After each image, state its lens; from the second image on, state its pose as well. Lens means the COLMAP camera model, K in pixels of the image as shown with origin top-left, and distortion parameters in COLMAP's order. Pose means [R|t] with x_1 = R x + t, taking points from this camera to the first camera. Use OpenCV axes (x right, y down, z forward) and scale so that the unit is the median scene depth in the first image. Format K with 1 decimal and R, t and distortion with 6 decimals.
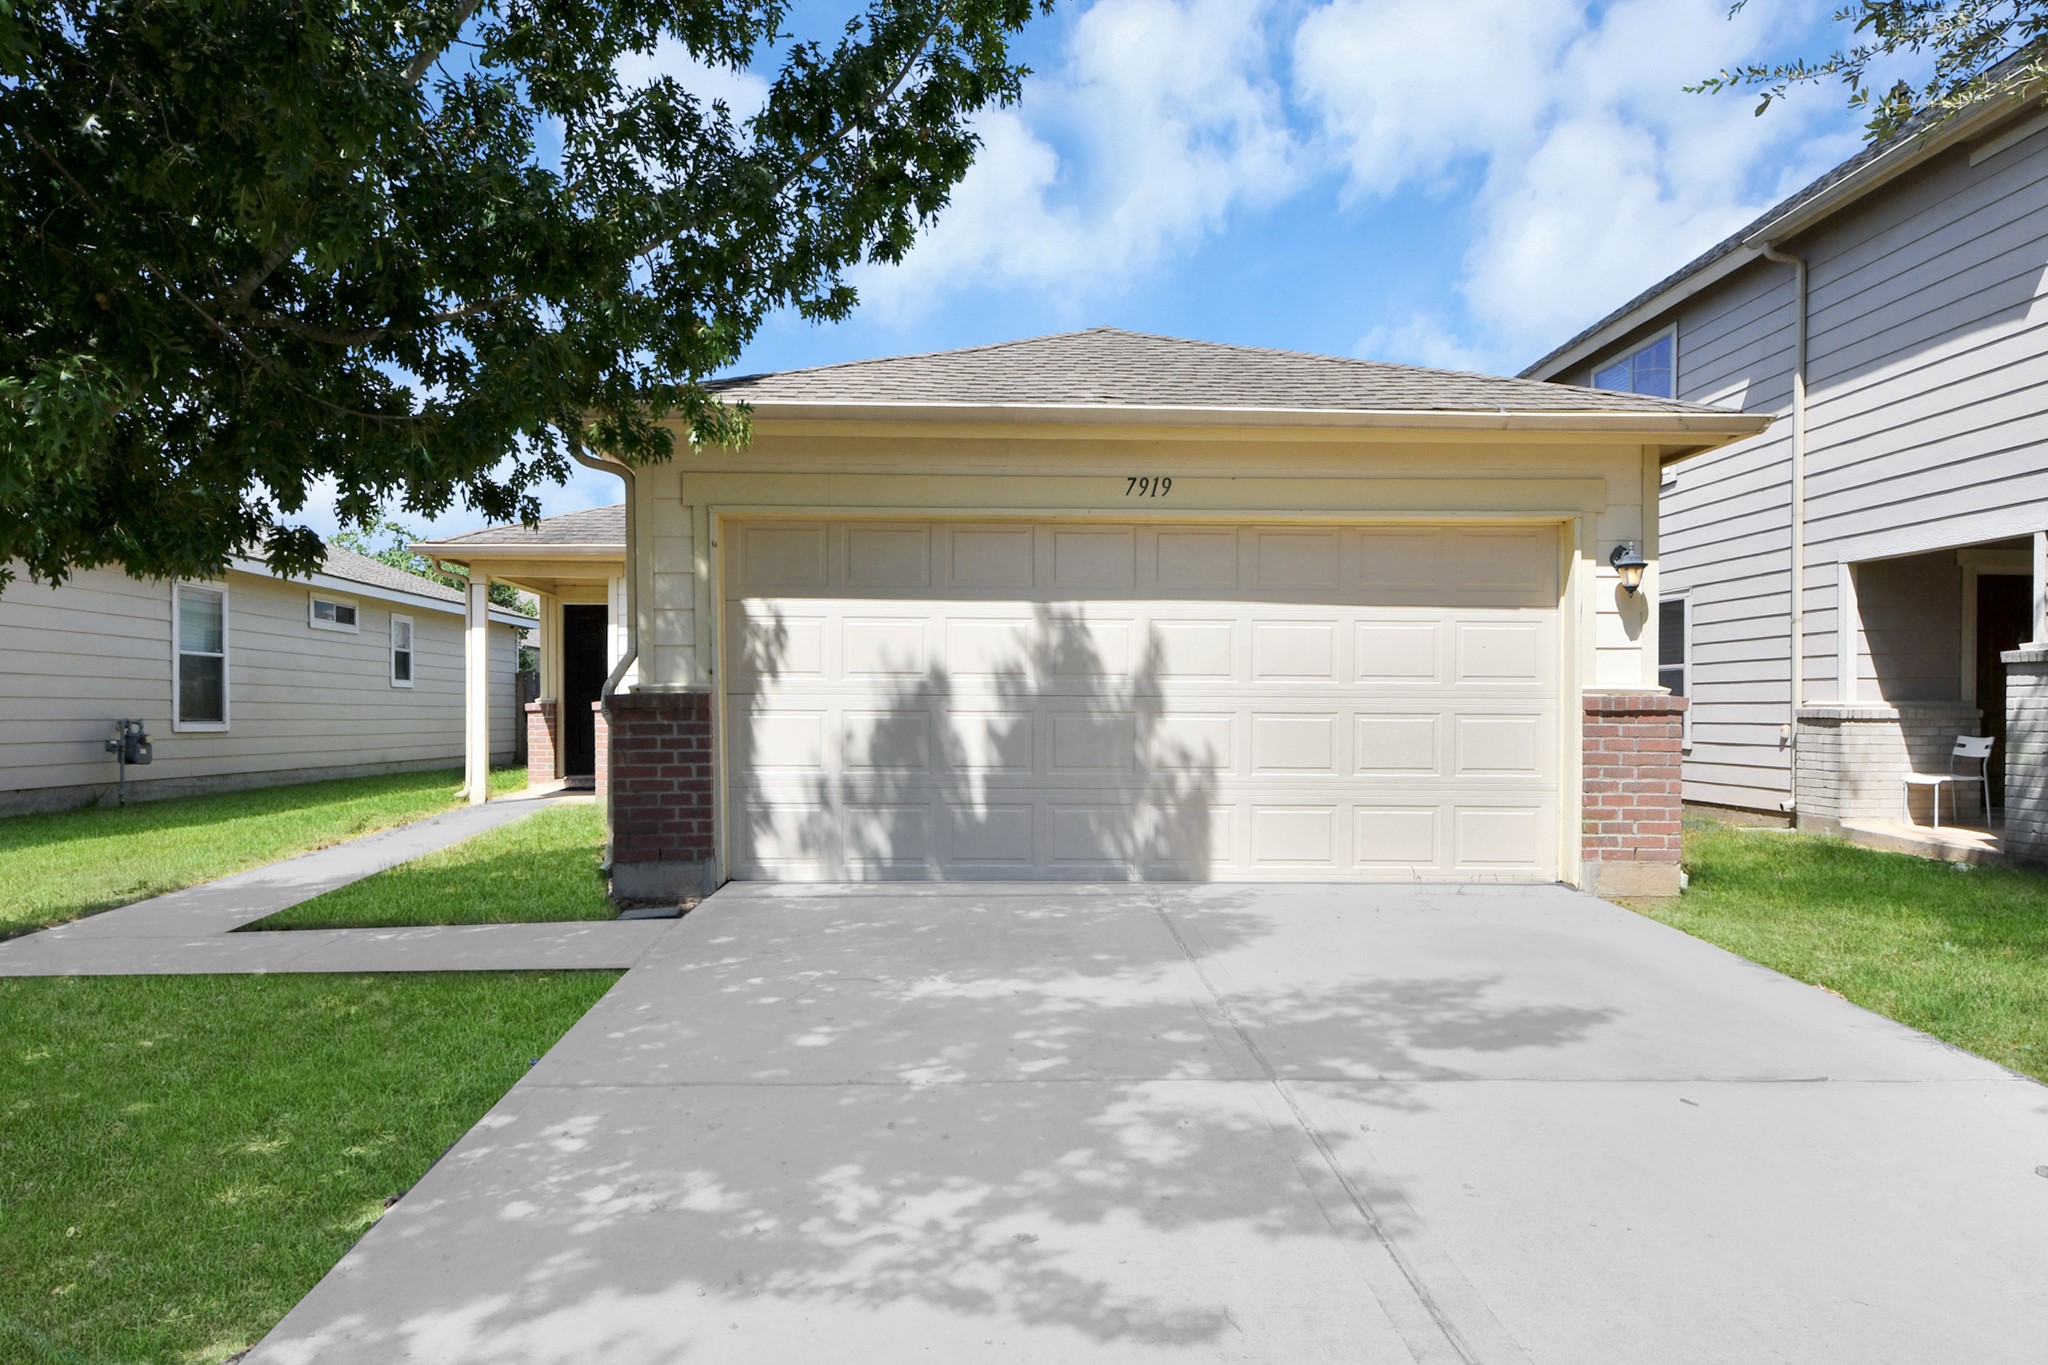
lens RADIAL K [[1347.0, 0, 1024.0], [0, 1347.0, 682.5], [0, 0, 1]] dist [-0.003159, 0.066398]
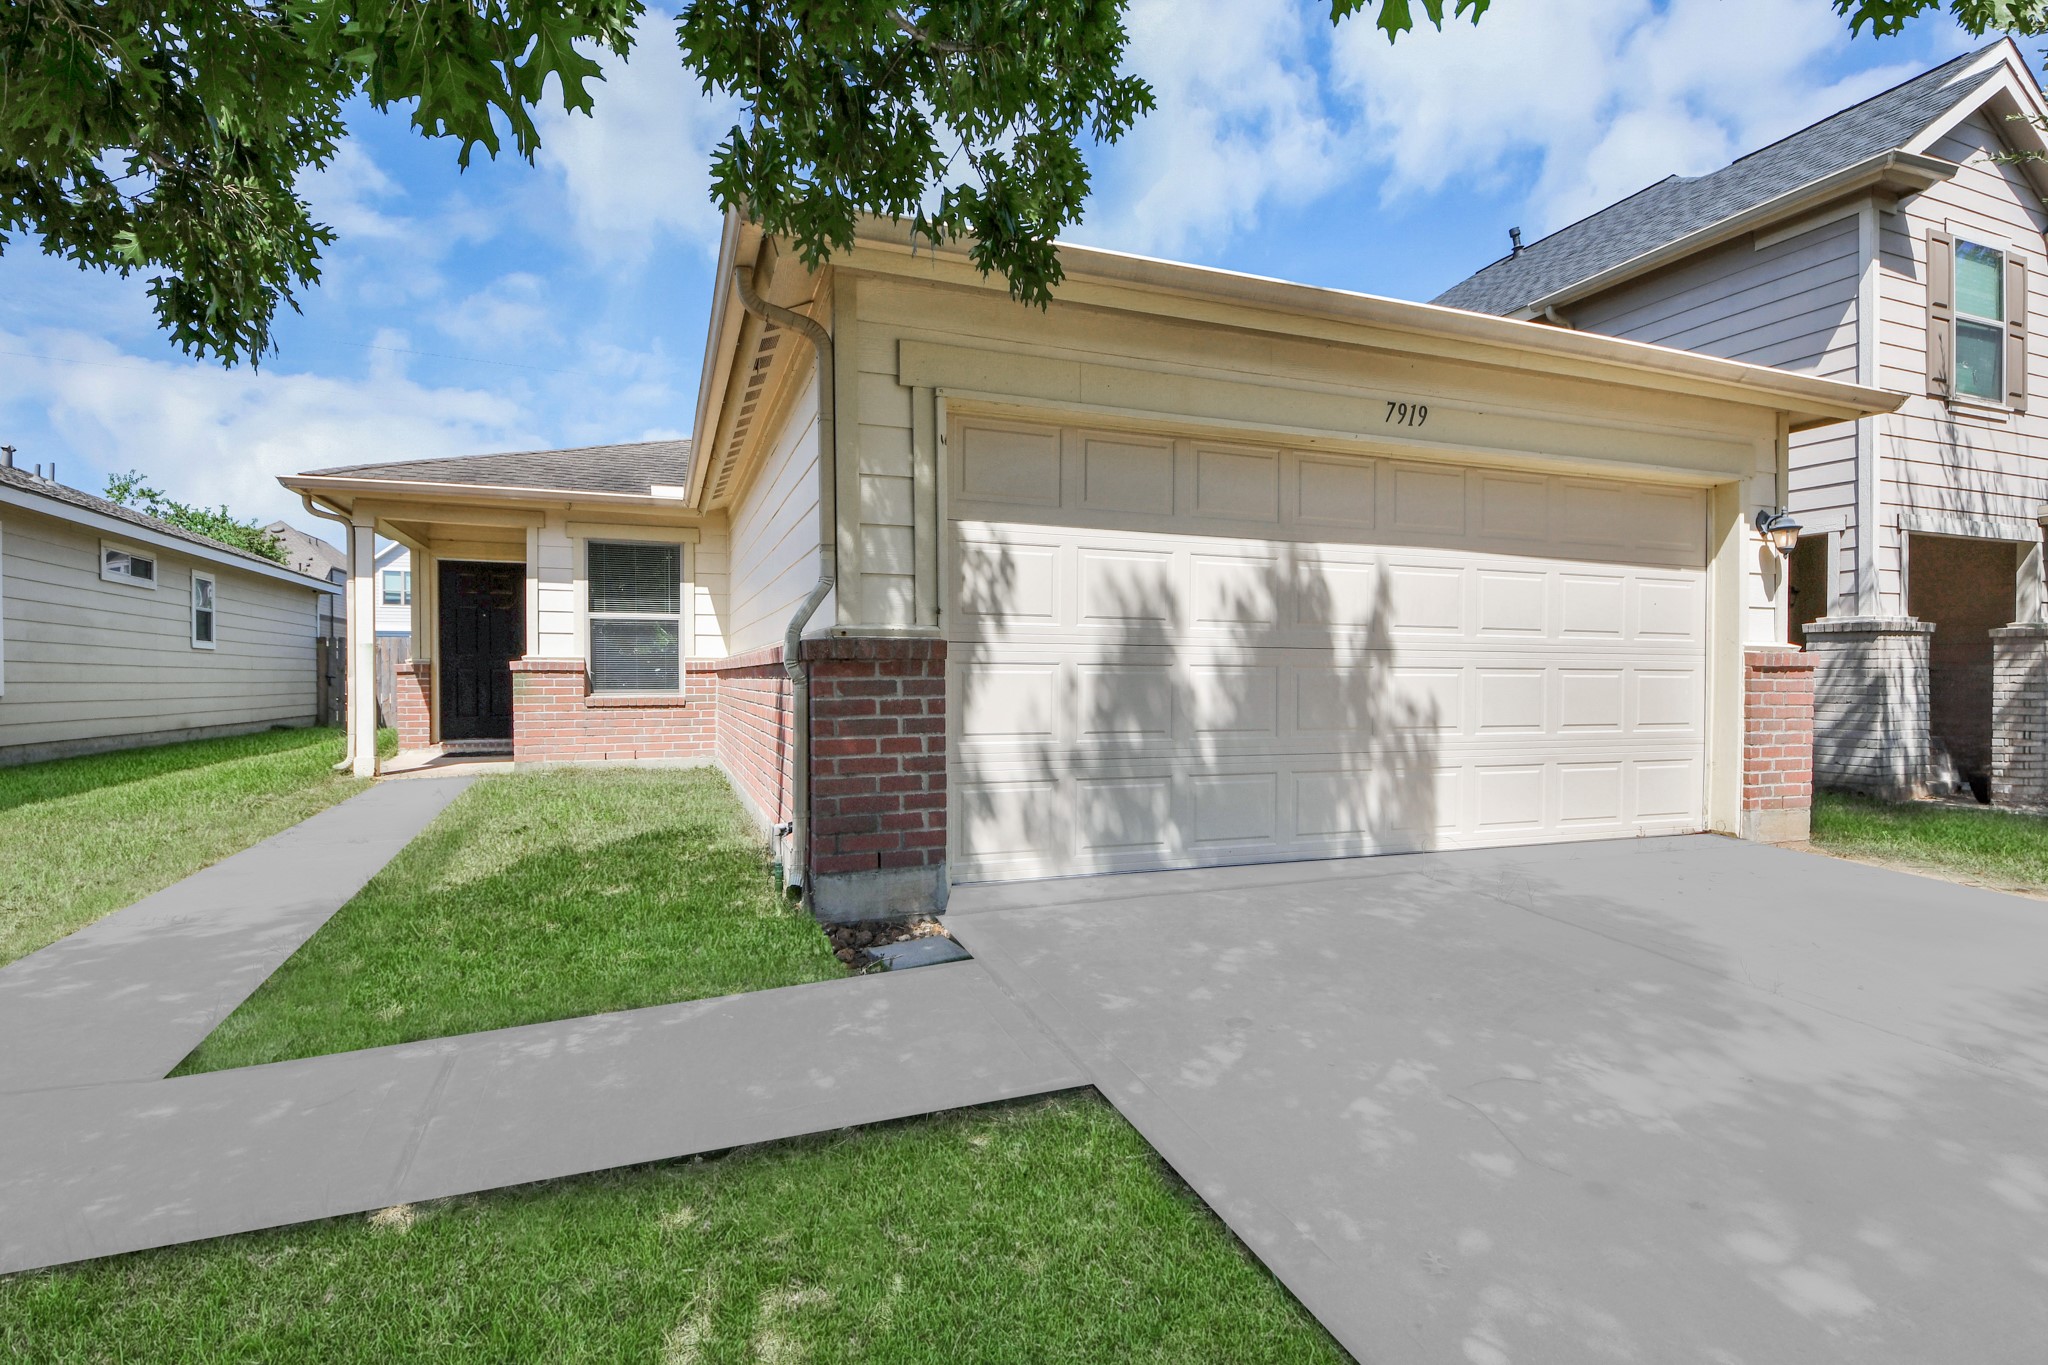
lens RADIAL K [[976.9, 0, 1023.1], [0, 976.9, 670.4], [0, 0, 1]] dist [0.000789, -0.000416]
pose [[0.950185, 0.001267, 0.311683, -0.349974], [-0.005649, 0.999897, 0.013156, 0.017303], [-0.311634, -0.014262, 0.950095, 0.460684]]
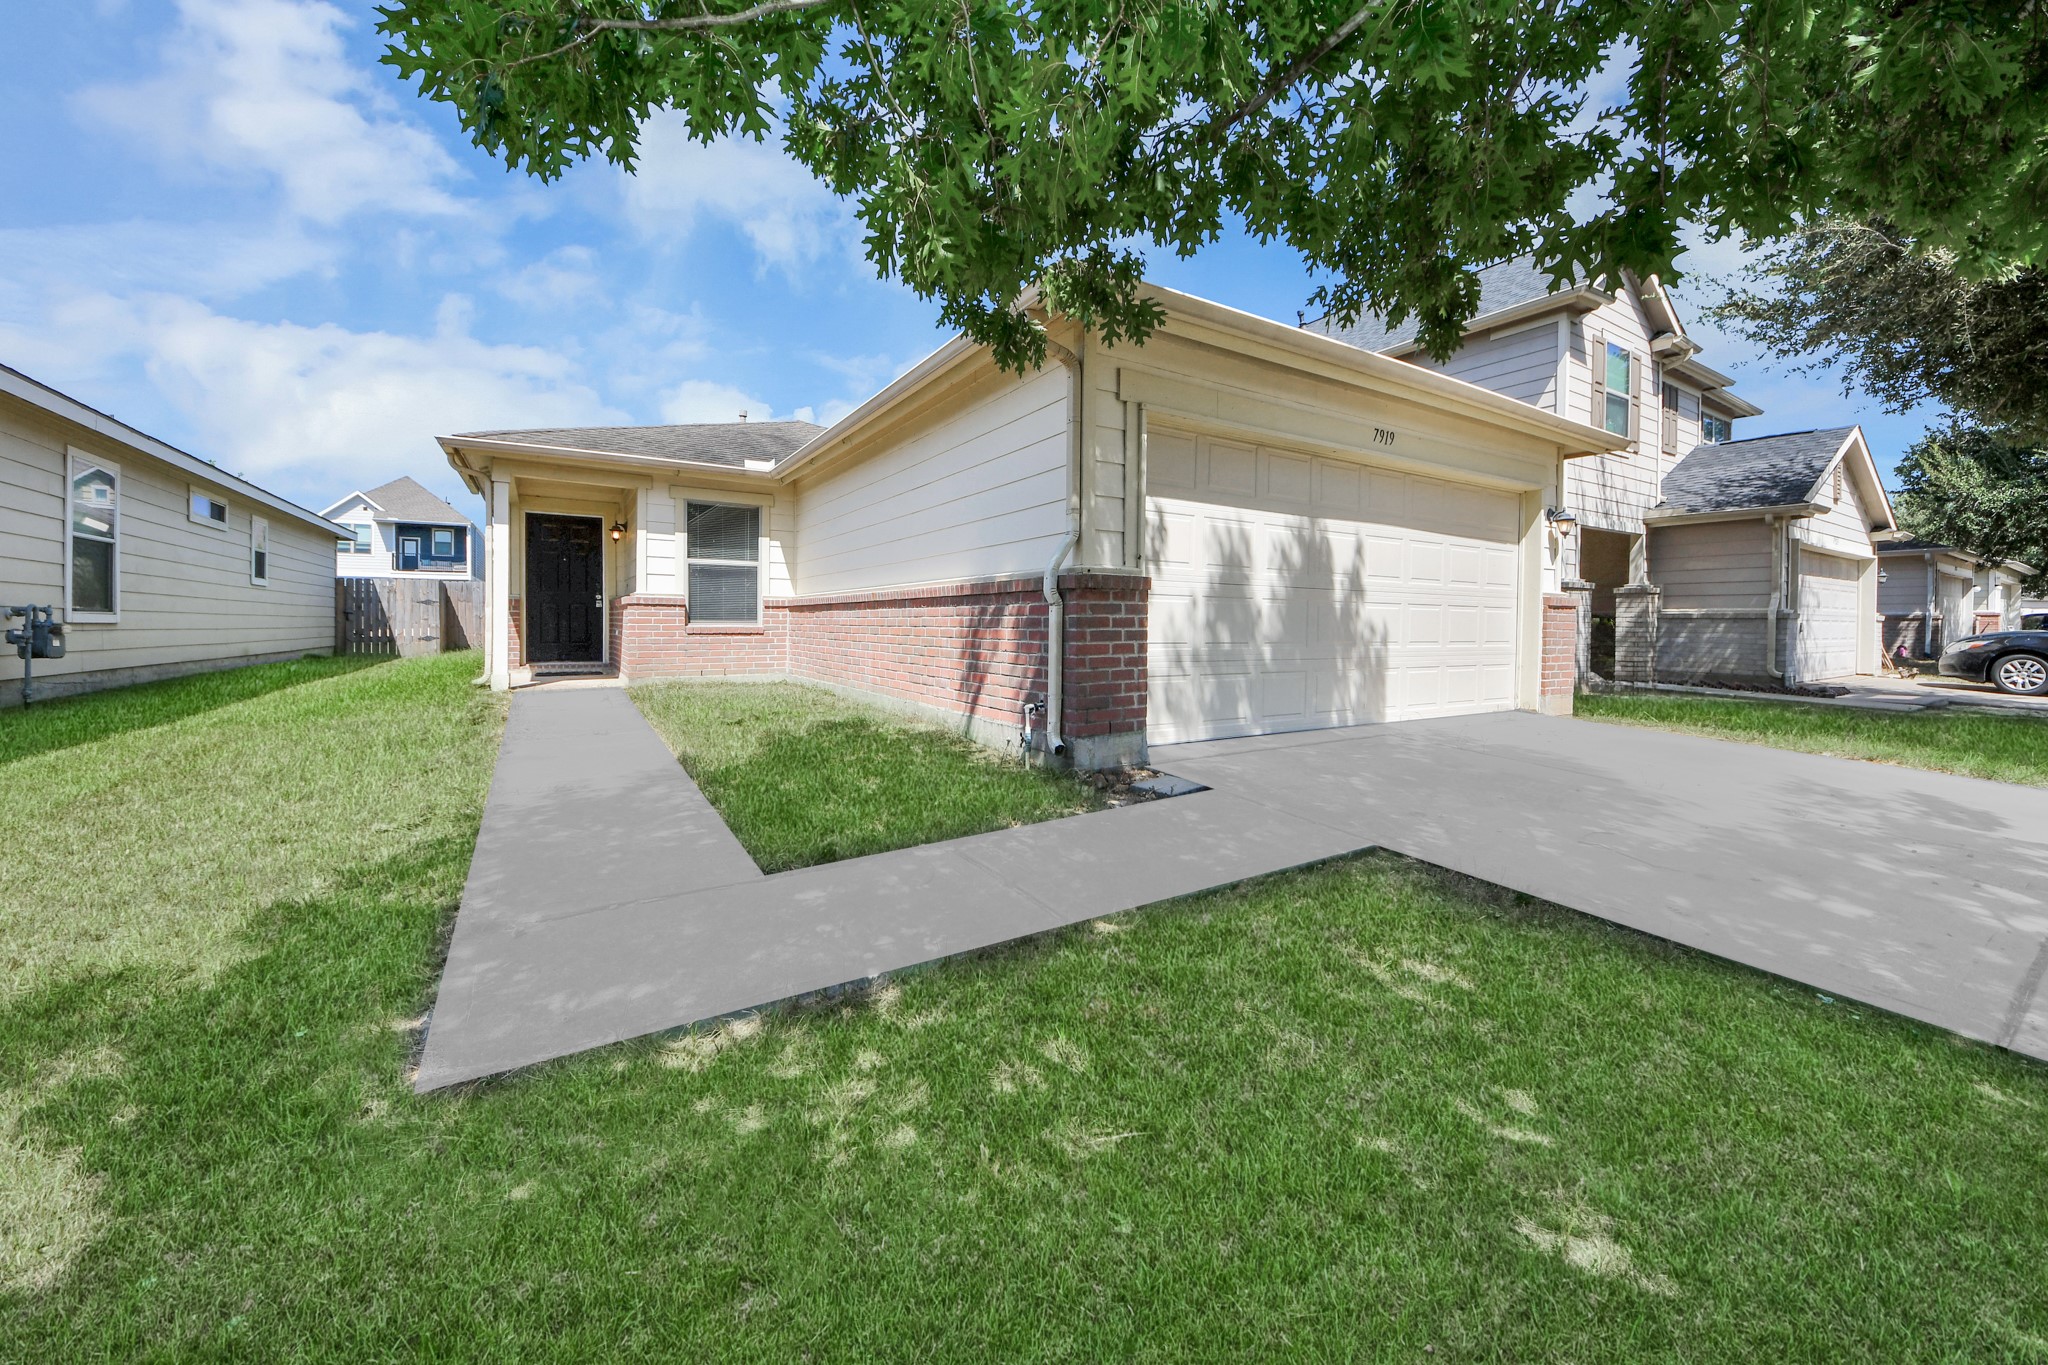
lens RADIAL K [[753.2, 0, 1021.9], [0, 753.2, 627.7], [0, 0, 1]] dist [-0.001373, 0.000065]
pose [[0.875004, 0.000752, 0.484115, -0.598962], [-0.014921, 0.999566, 0.025416, 0.034359], [-0.483886, -0.029463, 0.874635, 0.501948]]
